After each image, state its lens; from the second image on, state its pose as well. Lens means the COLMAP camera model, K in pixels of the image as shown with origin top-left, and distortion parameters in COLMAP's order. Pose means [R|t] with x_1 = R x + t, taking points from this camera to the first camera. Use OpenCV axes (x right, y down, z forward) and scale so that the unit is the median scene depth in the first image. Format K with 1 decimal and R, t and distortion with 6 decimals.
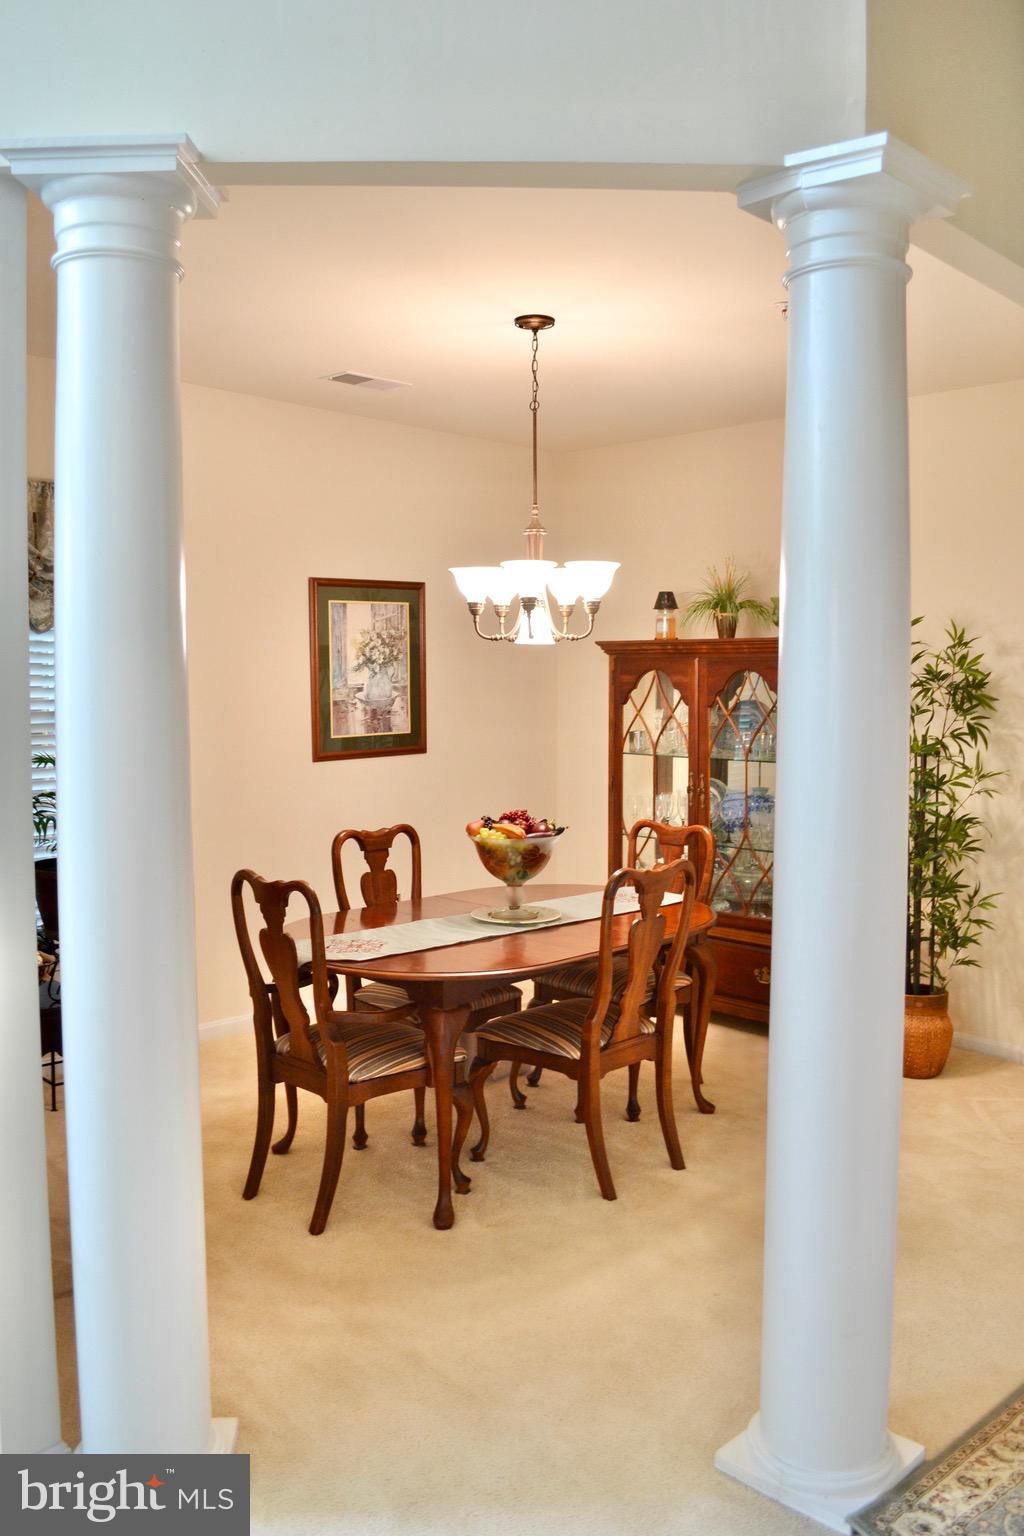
lens RADIAL K [[1224.1, 0, 503.8], [0, 1224.1, 761.9], [0, 0, 1]] dist [-0.076059, 0.004932]
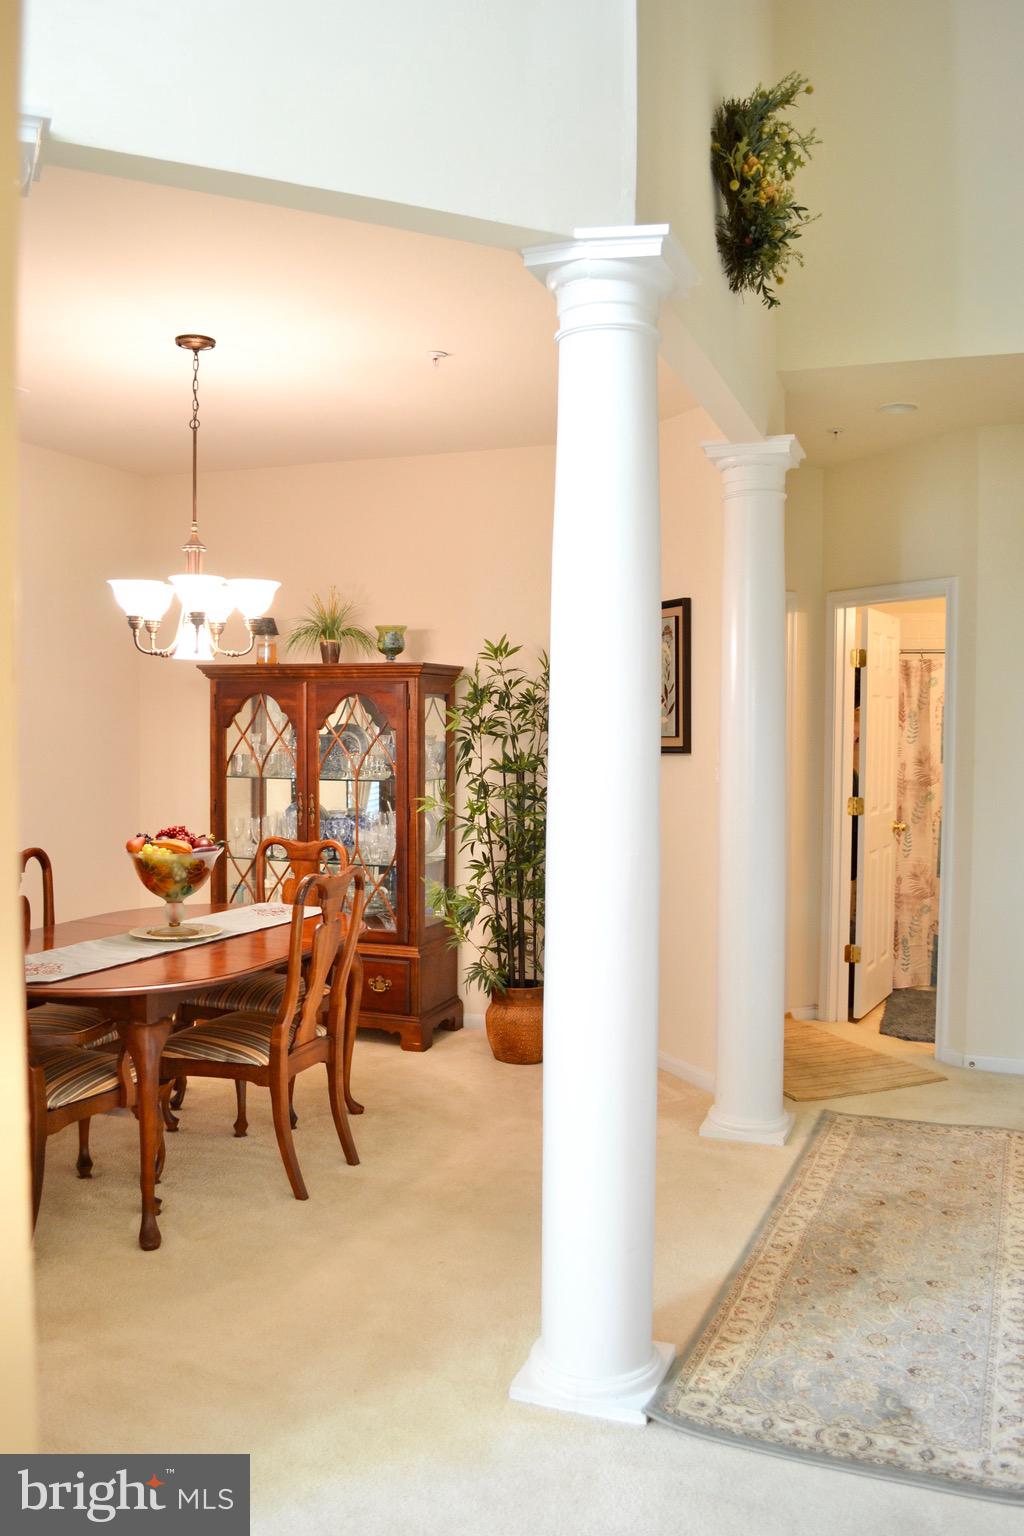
lens RADIAL K [[1224.1, 0, 503.8], [0, 1224.1, 761.9], [0, 0, 1]] dist [-0.076059, 0.004932]
pose [[0.910078, -0.007913, 0.414362, -0.159689], [0.022289, 0.999305, -0.029871, 0.023372], [-0.413837, 0.036421, 0.909622, -0.011928]]
